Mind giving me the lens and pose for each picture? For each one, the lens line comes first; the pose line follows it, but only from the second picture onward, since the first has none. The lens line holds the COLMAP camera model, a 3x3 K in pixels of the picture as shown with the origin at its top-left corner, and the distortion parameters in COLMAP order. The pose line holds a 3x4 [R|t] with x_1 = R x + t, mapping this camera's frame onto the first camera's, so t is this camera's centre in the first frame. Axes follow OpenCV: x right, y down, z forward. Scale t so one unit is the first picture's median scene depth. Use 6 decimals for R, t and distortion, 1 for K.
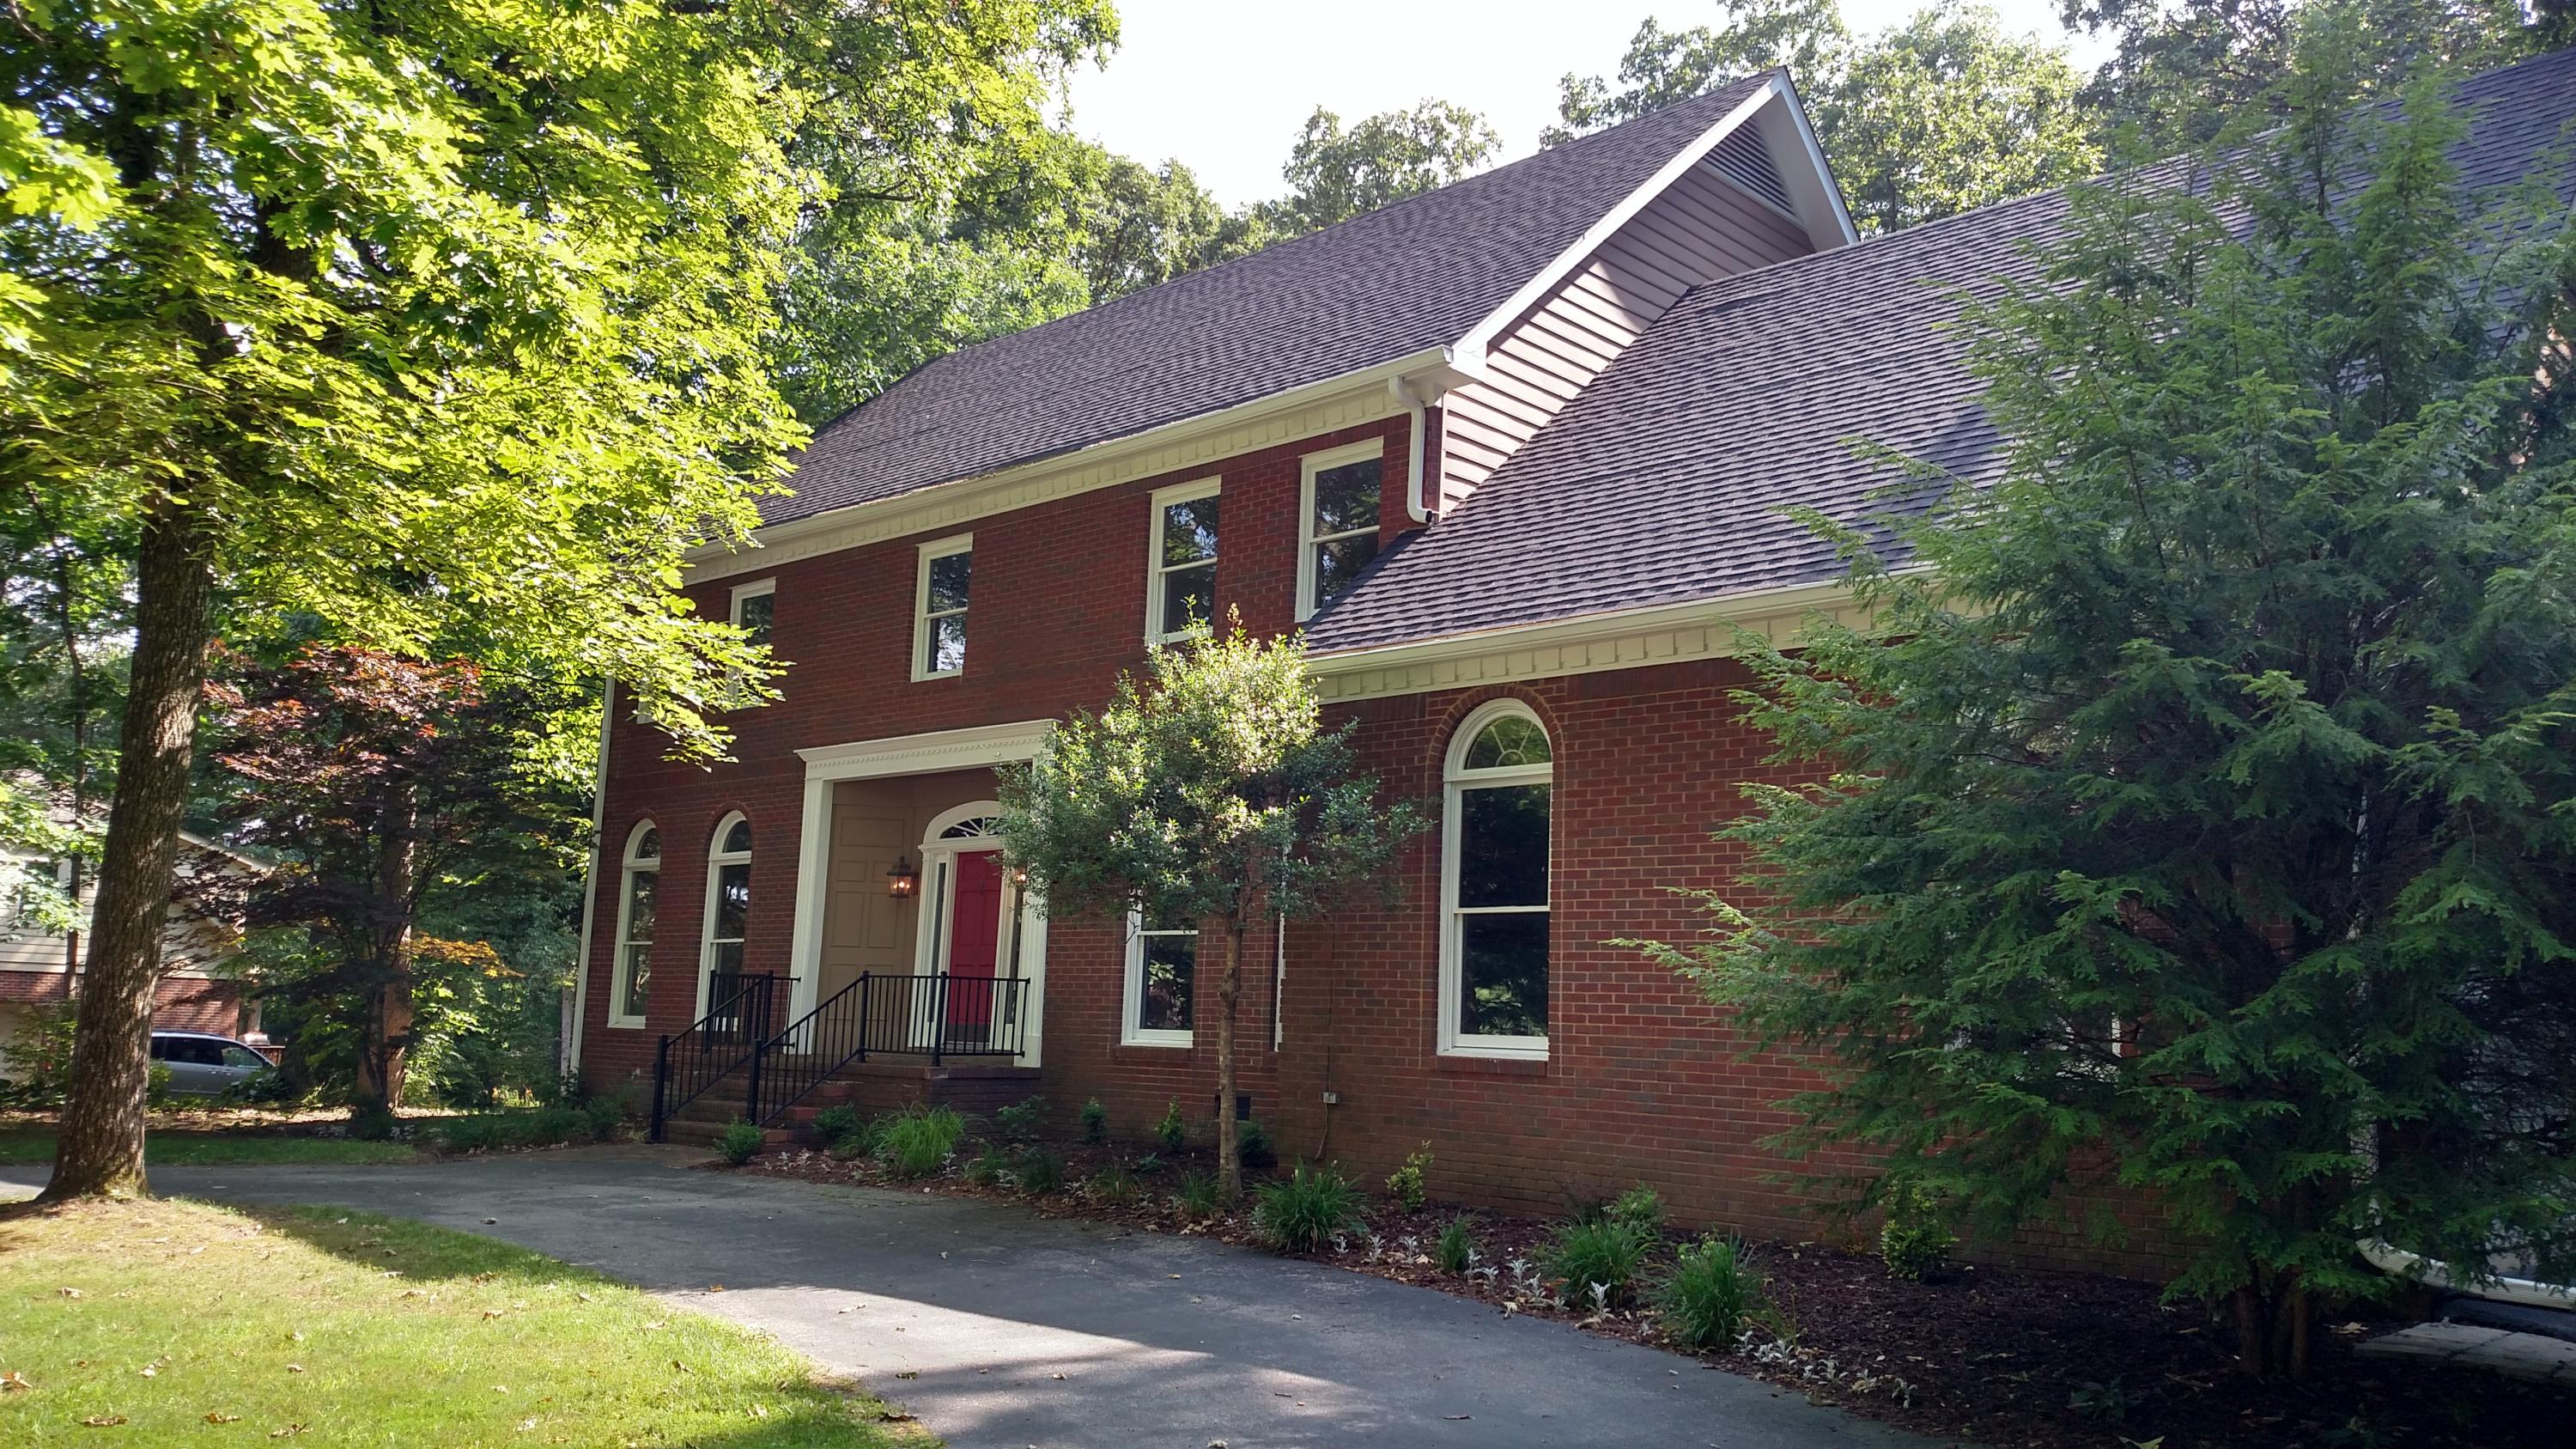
lens RADIAL K [[1986.6, 0, 1288.0], [0, 1986.6, 724.5], [0, 0, 1]] dist [0.255950, -0.567126]
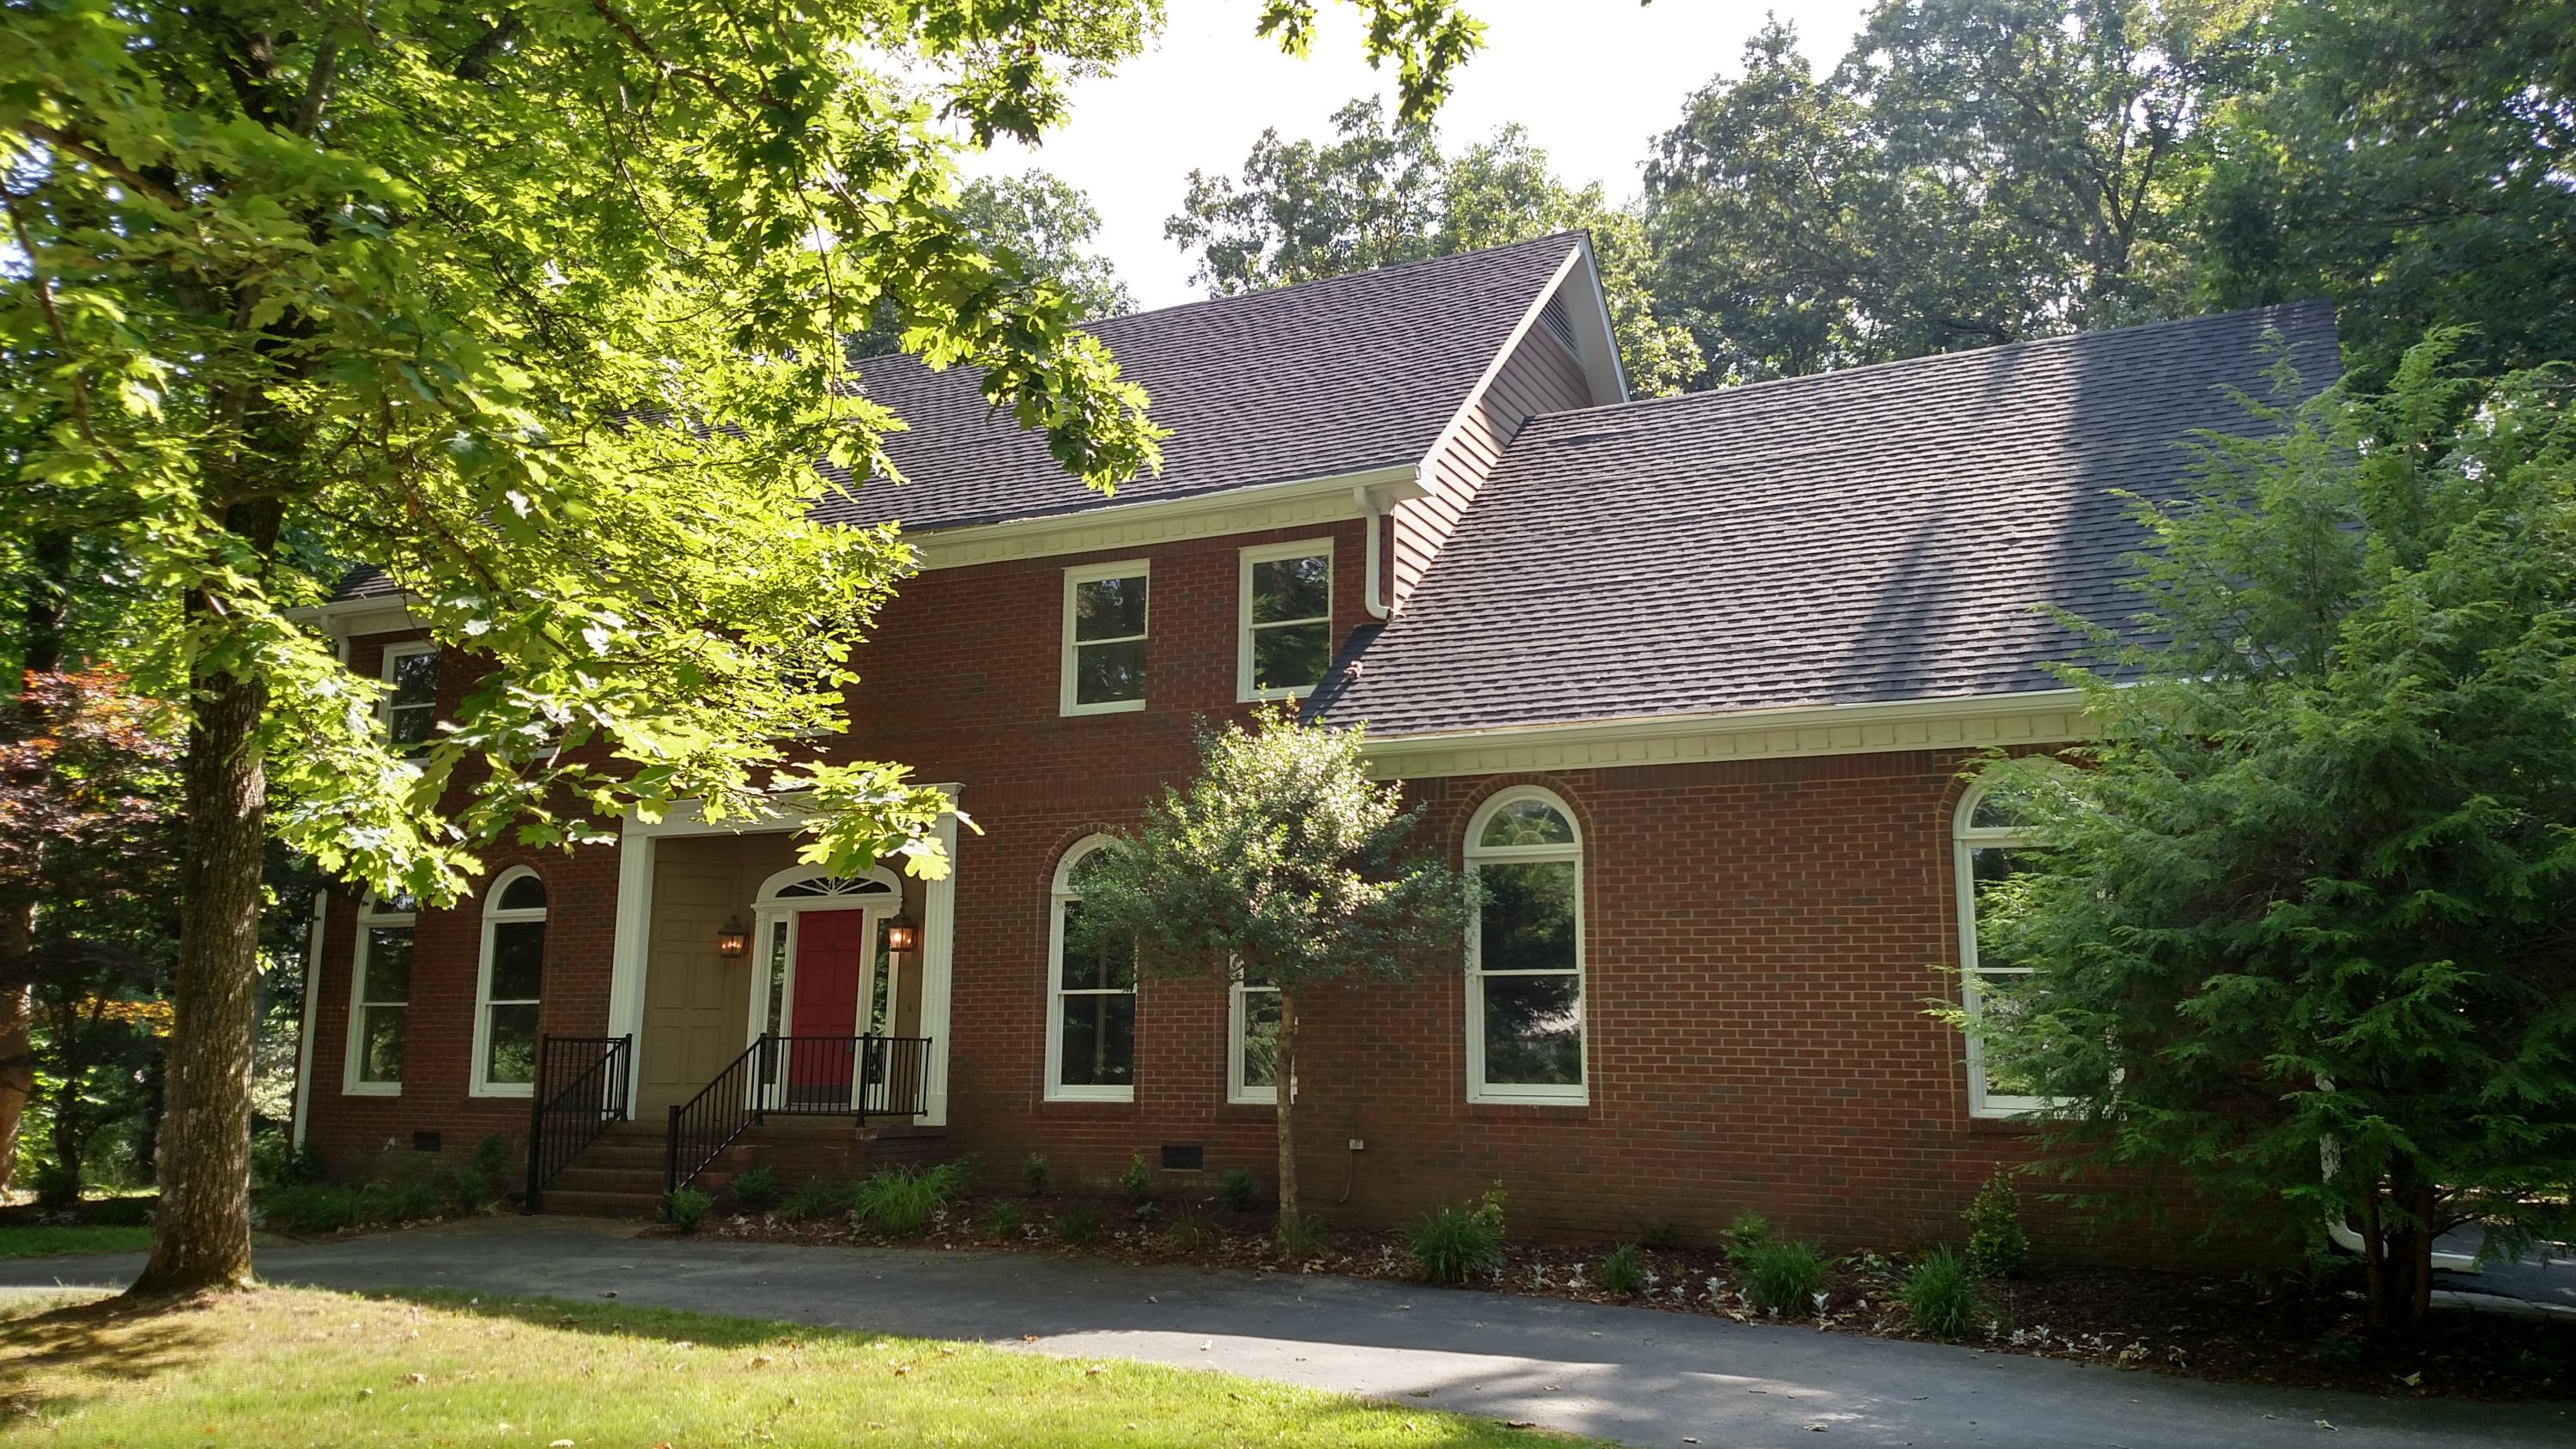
lens RADIAL K [[1986.6, 0, 1288.0], [0, 1986.6, 724.5], [0, 0, 1]] dist [0.255950, -0.567126]
pose [[0.955203, 0.033633, 0.294035, -0.300728], [-0.026954, 0.999279, -0.026741, -0.011496], [-0.294722, 0.017618, 0.955421, -0.039295]]
